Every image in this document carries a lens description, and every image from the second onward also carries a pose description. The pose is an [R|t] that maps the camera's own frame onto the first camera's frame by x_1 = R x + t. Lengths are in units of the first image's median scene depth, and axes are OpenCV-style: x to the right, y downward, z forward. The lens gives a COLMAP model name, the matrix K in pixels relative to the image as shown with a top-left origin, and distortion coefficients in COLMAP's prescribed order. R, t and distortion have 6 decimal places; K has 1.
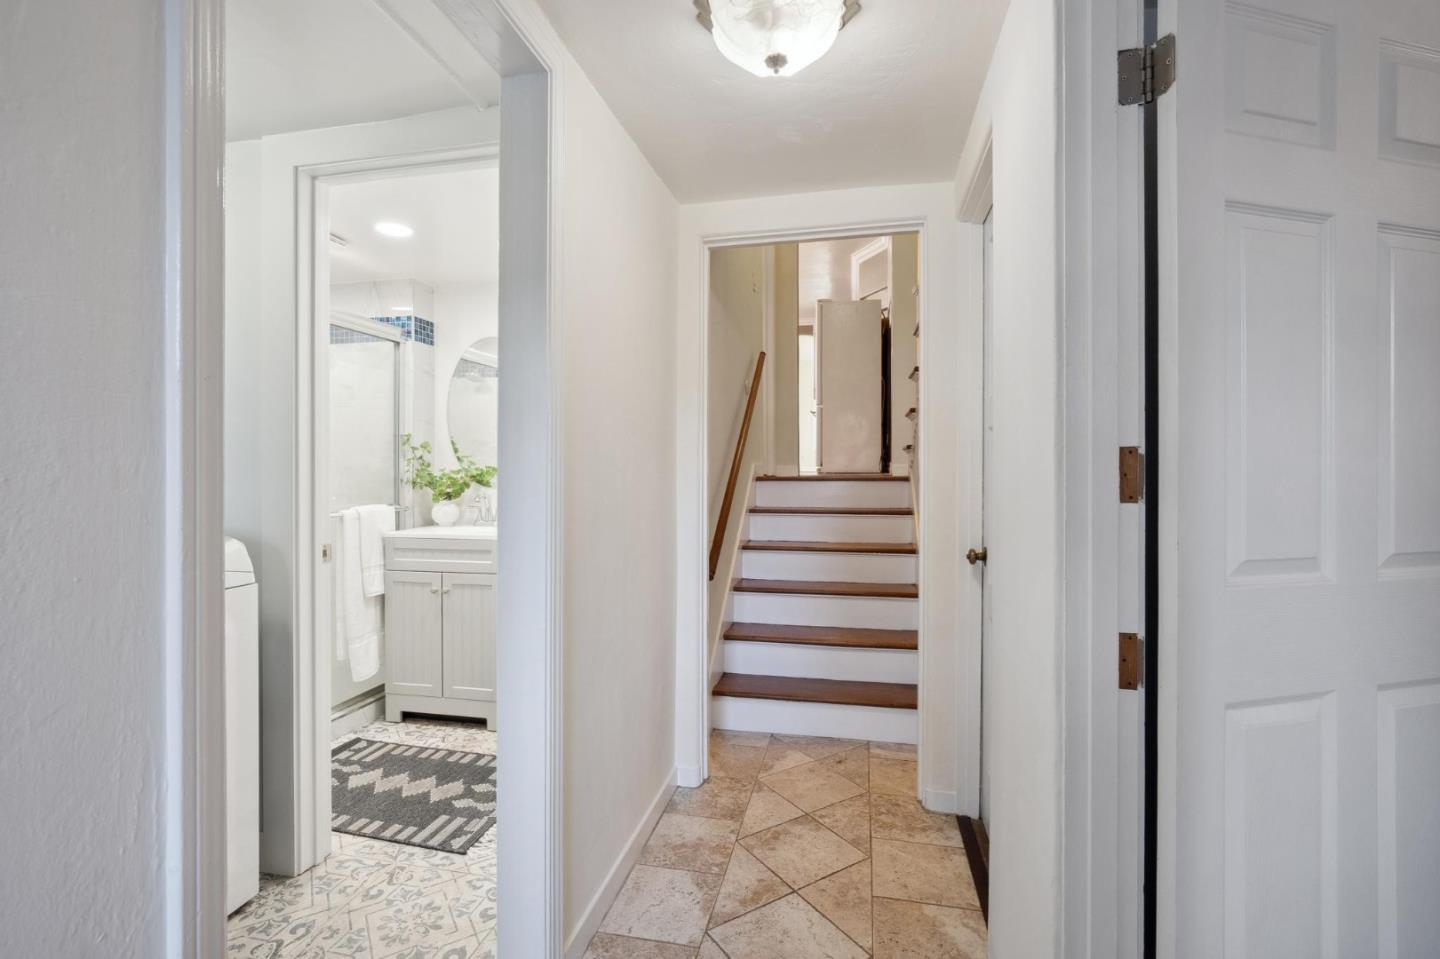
lens RADIAL K [[882.4, 0, 723.6], [0, 882.4, 452.9], [0, 0, 1]] dist [0.004533, 0.001359]
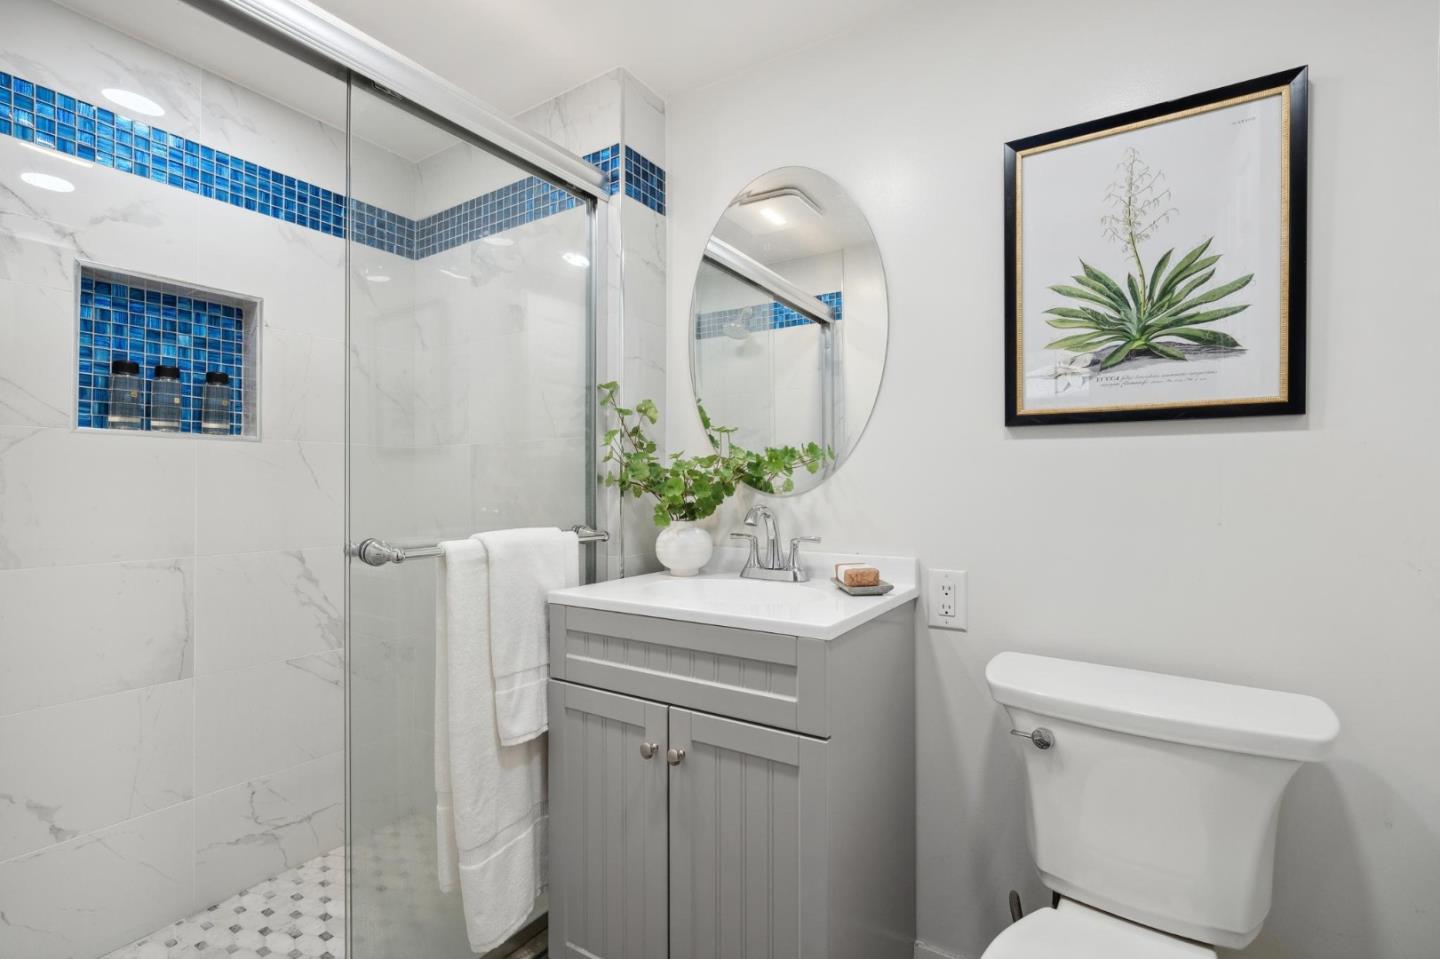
lens RADIAL K [[651.8, 0, 715.4], [0, 651.8, 480.1], [0, 0, 1]] dist [-0.002084, 0.000600]
pose [[0.957820, 0.000244, -0.287367, -0.198738], [-0.001008, 0.999996, -0.002509, 0.033148], [0.287366, 0.002692, 0.957817, 0.670866]]
